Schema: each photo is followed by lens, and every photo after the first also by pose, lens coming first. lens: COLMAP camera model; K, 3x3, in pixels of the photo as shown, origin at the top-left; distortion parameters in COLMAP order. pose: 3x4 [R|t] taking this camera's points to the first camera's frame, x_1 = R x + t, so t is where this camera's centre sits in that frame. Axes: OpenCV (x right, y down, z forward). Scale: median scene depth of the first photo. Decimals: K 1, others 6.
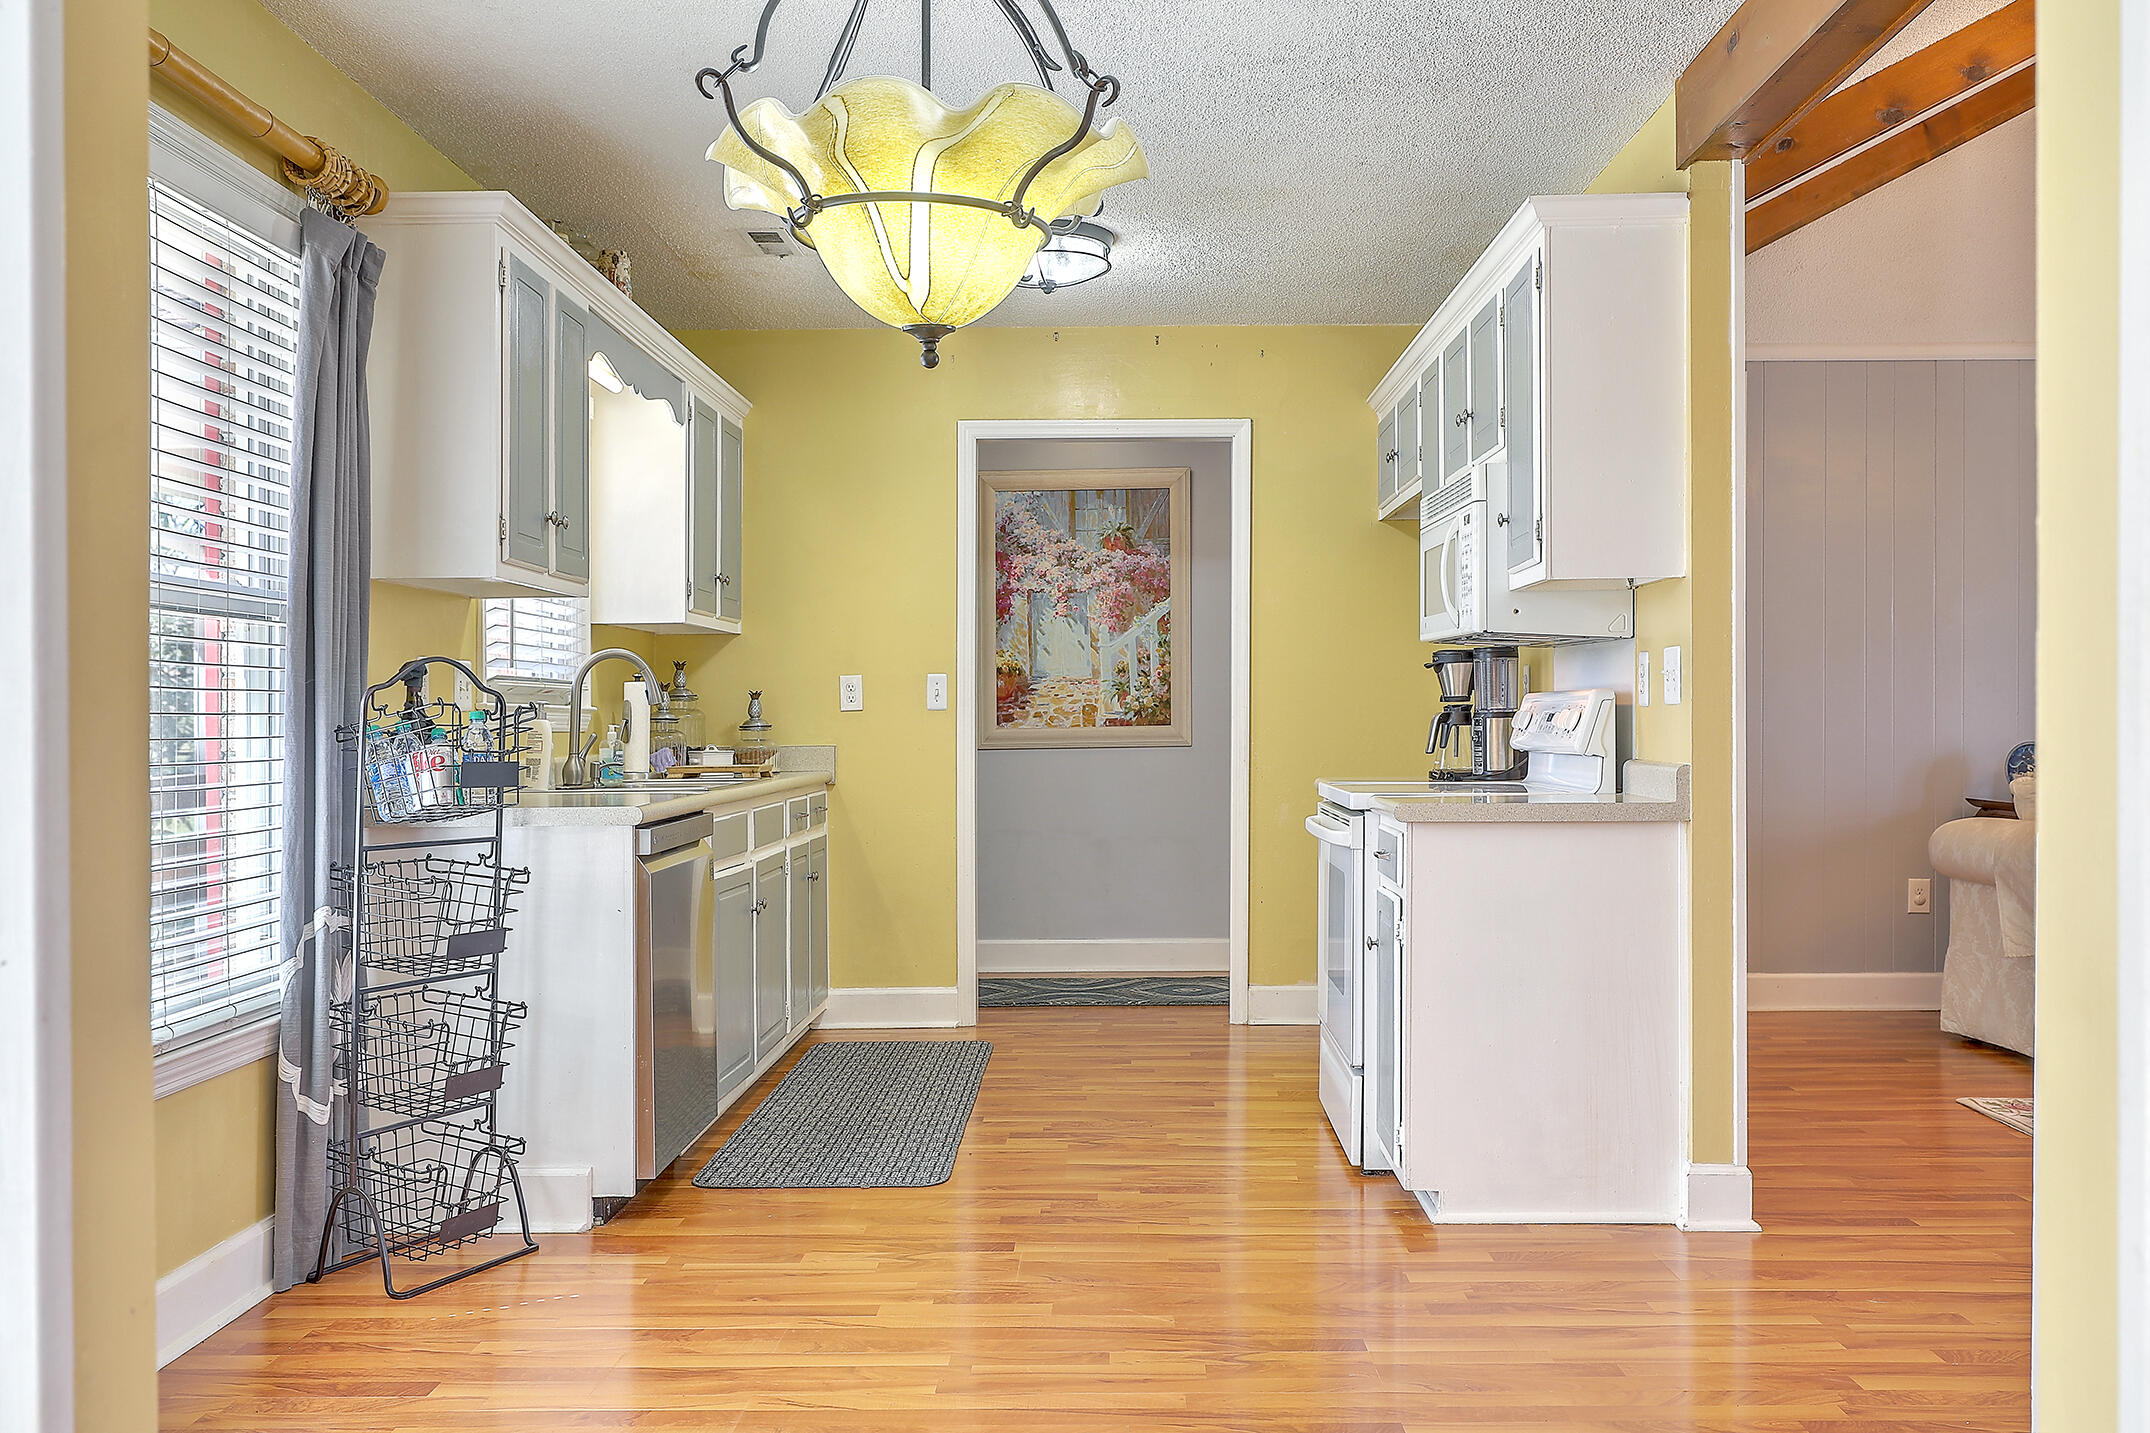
lens RADIAL K [[1890.2, 0, 1075.0], [0, 1890.2, 716.5], [0, 0, 1]] dist [0.000718, 0.000992]
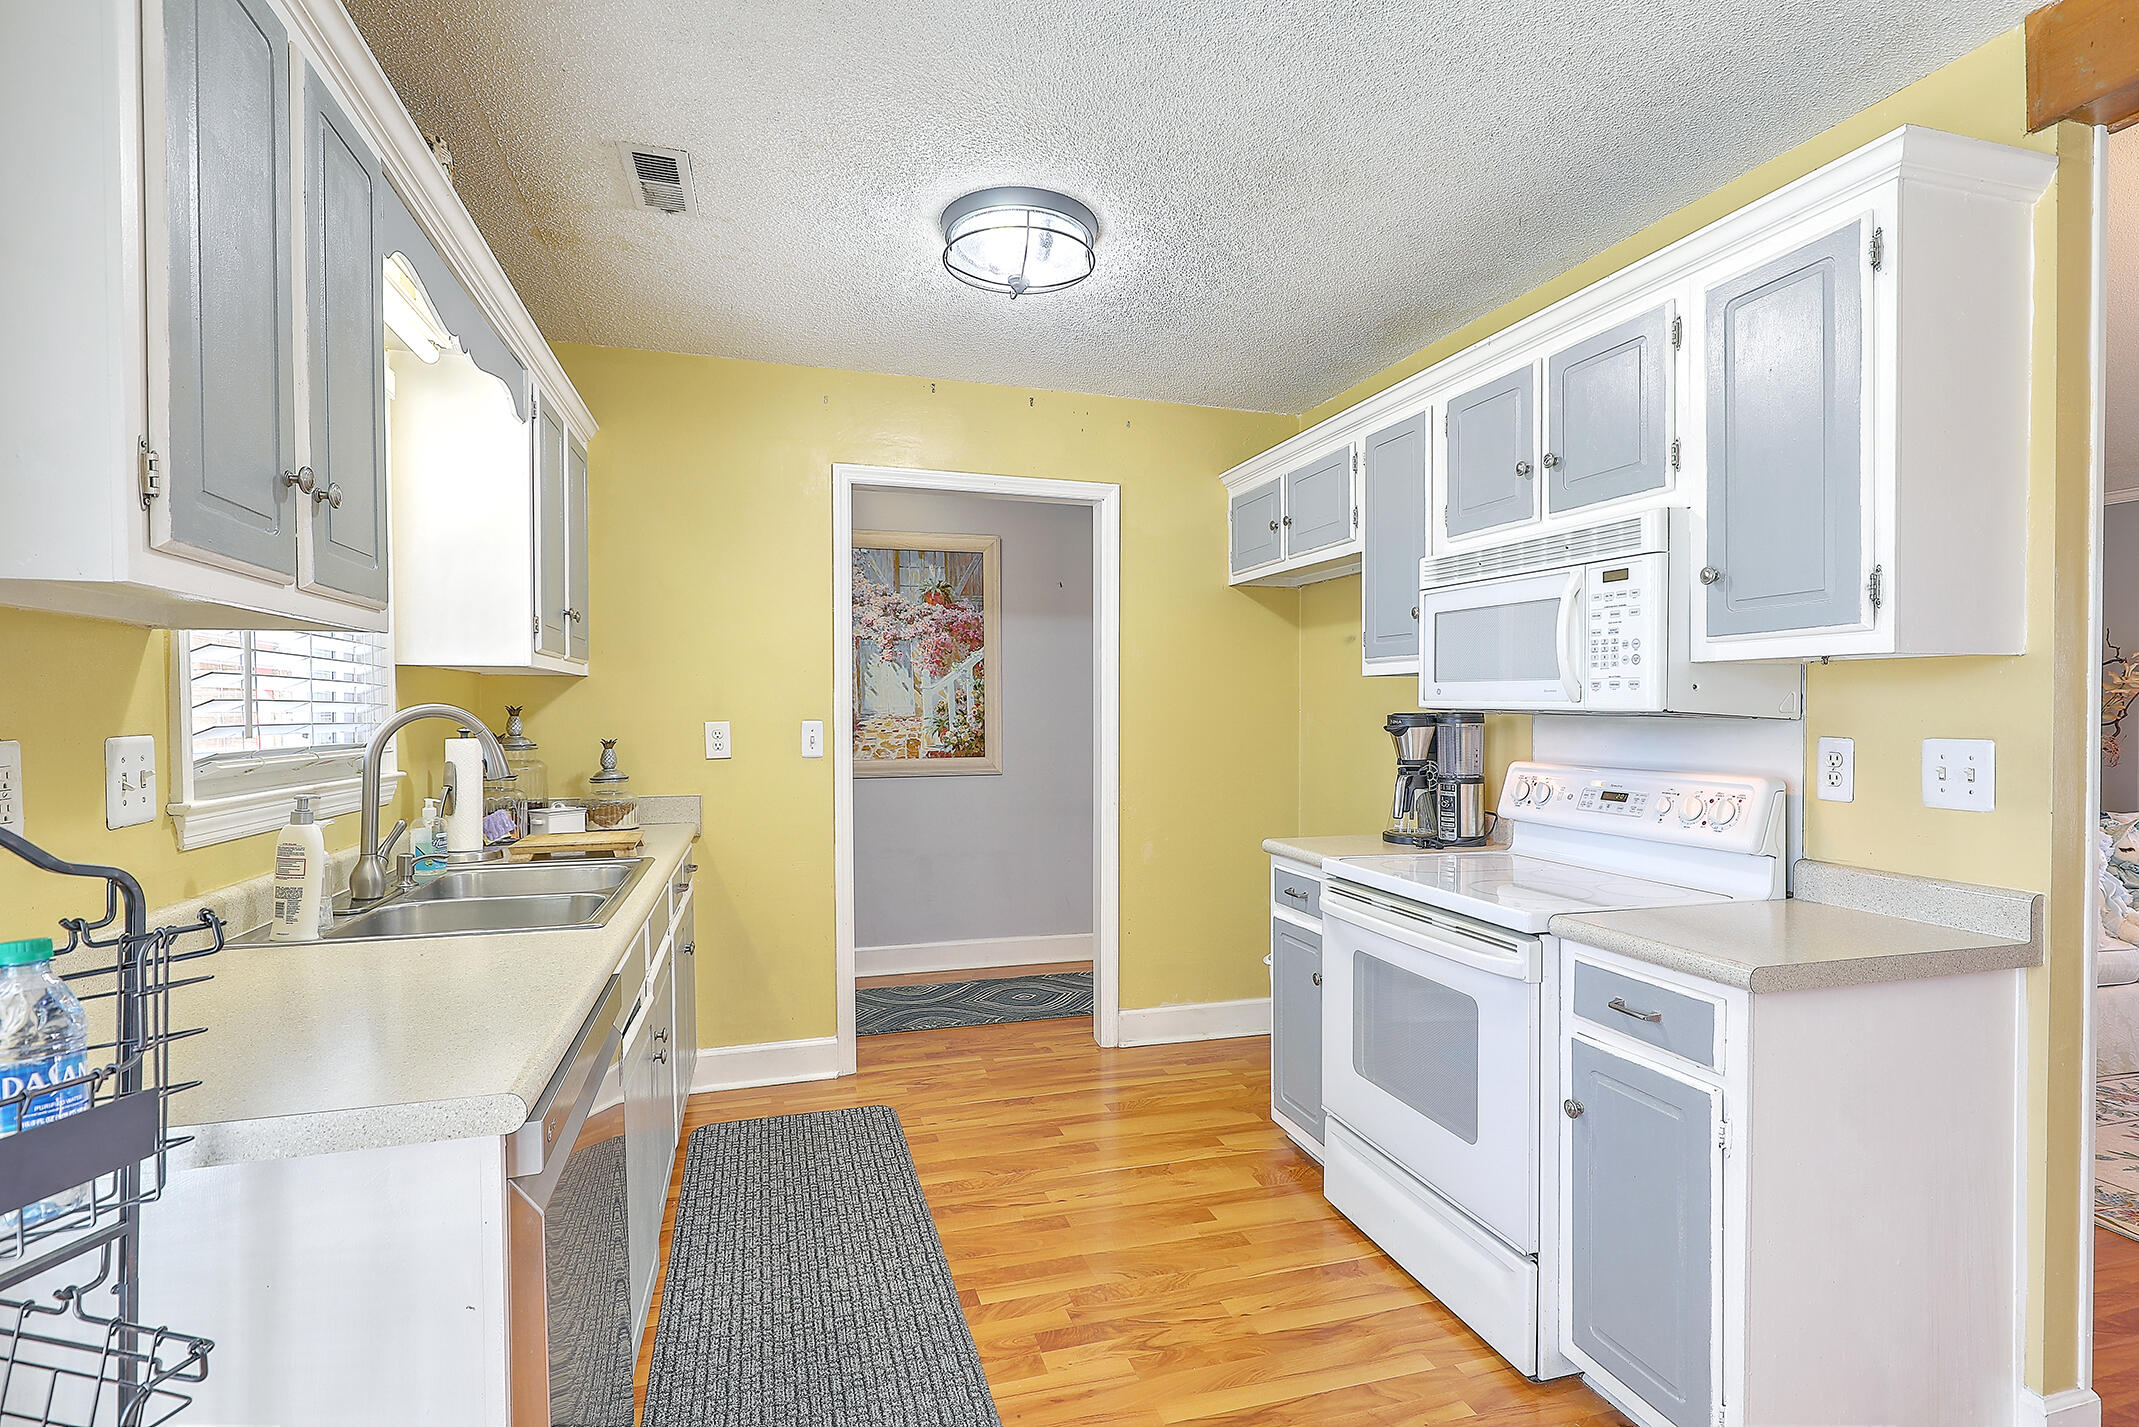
lens RADIAL K [[1101.7, 0, 1148.5], [0, 1101.7, 716.6], [0, 0, 1]] dist [-0.000642, 0.000400]
pose [[0.941970, 0.007117, 0.335622, -0.108666], [-0.007830, 0.999969, 0.000771, -0.028575], [-0.335606, -0.003354, 0.941996, 0.436056]]
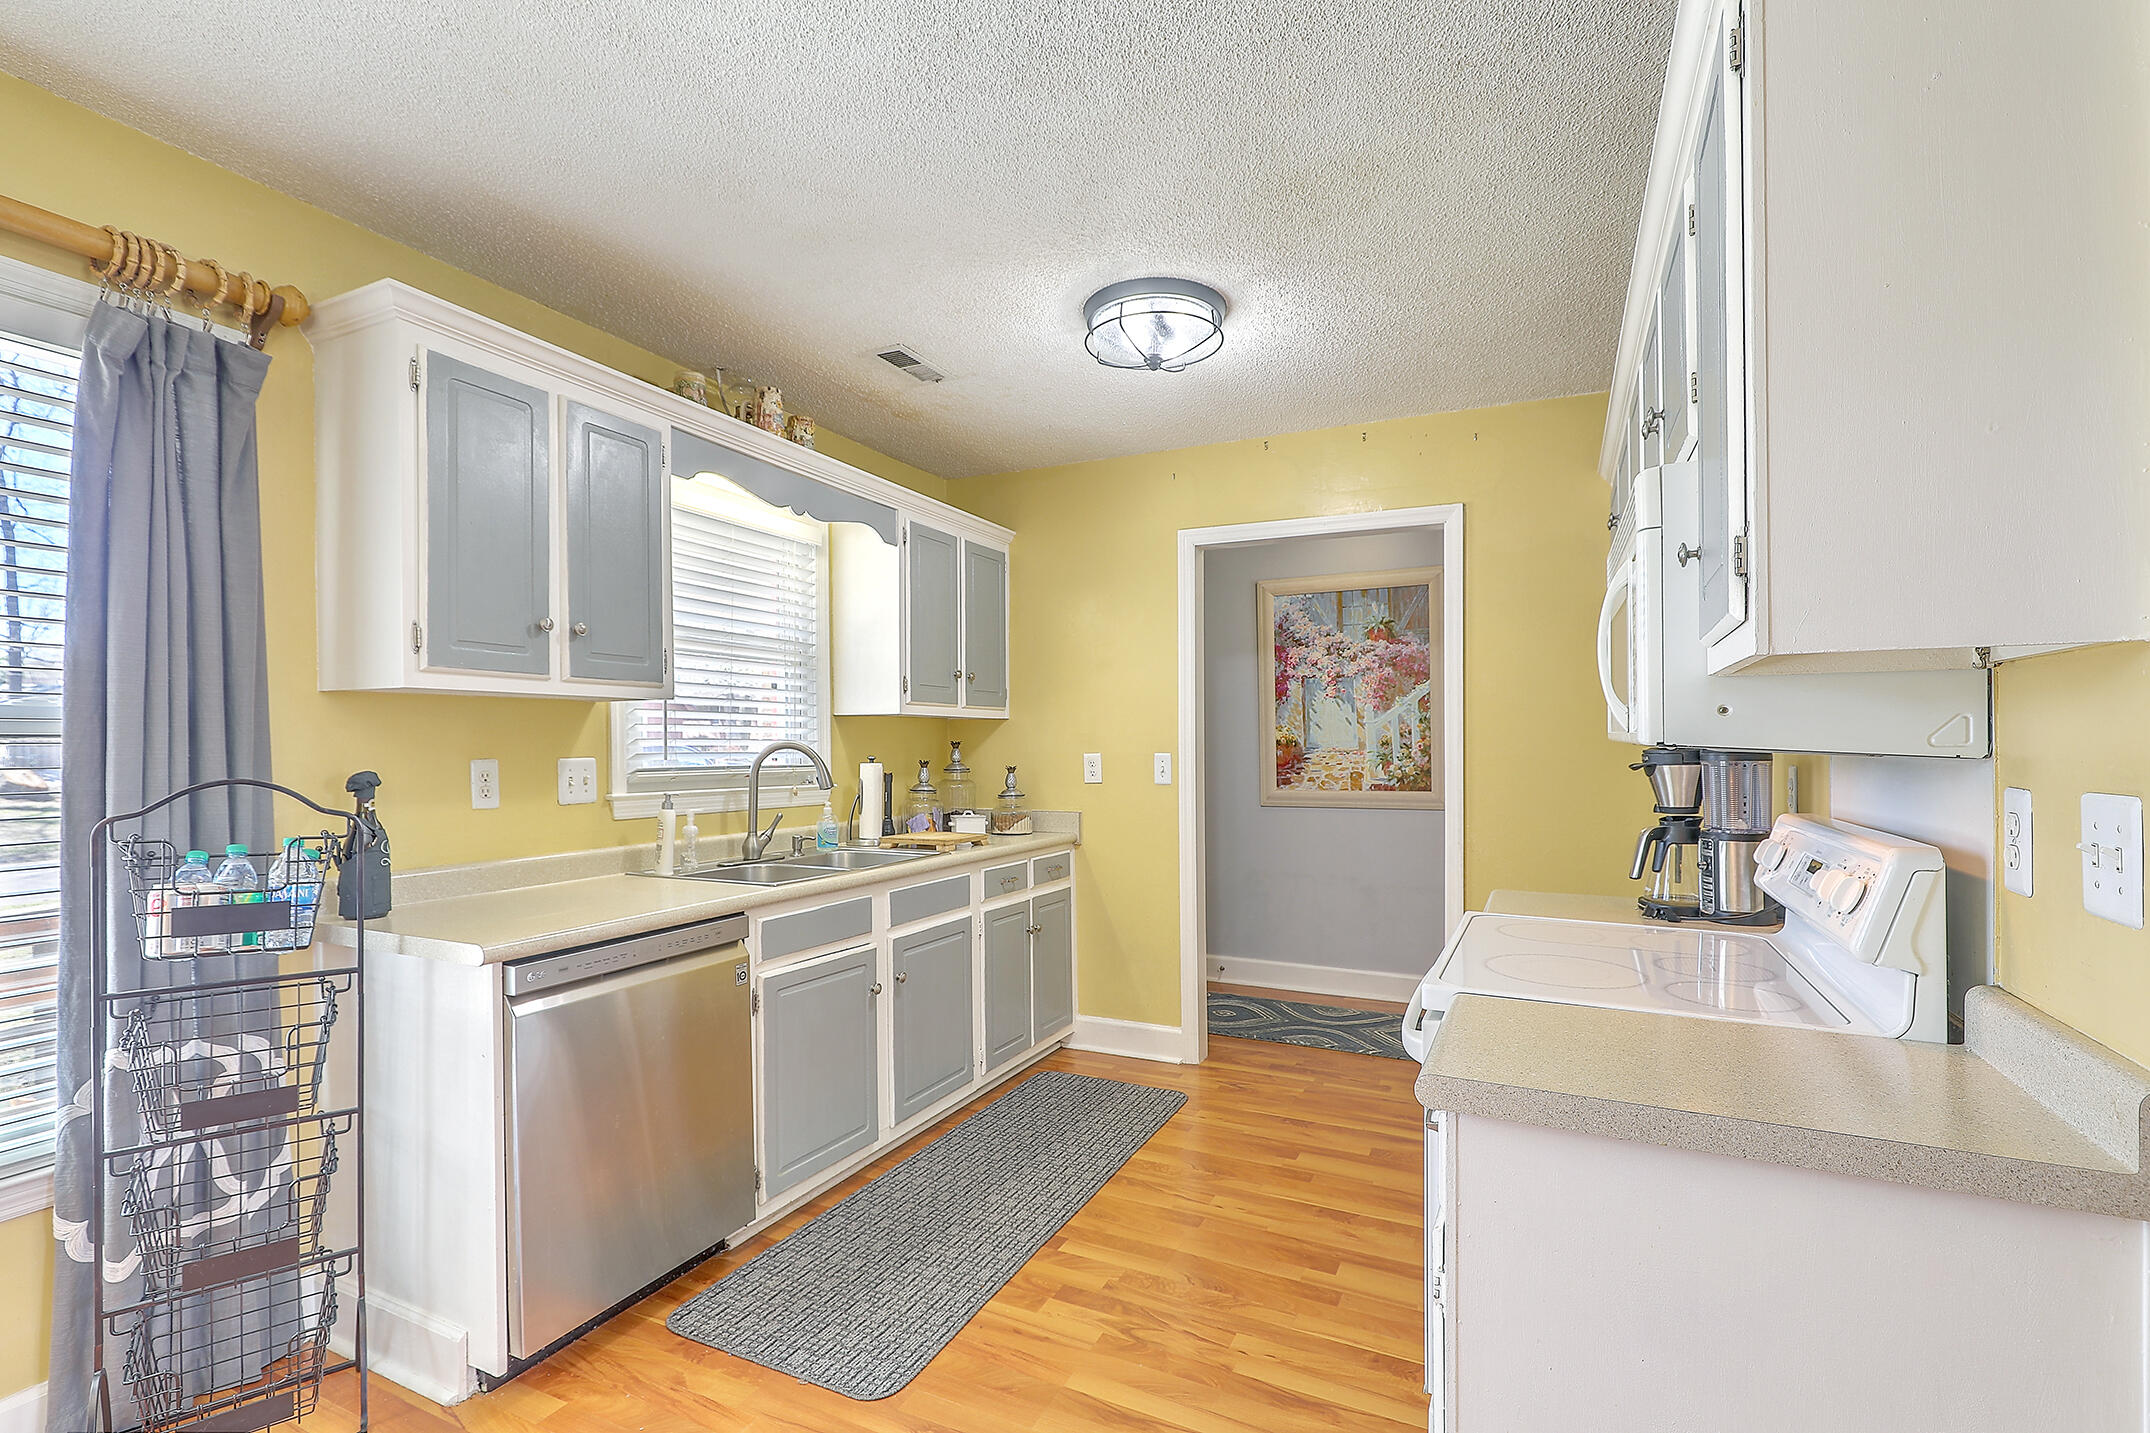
lens RADIAL K [[1028.3, 0, 976.4], [0, 1028.3, 734.9], [0, 0, 1]] dist [0.003314, -0.000579]
pose [[0.888943, 0.004178, -0.457999, 0.121162], [-0.008170, 0.999944, -0.006734, -0.030771], [0.457945, 0.009728, 0.888927, 0.424728]]
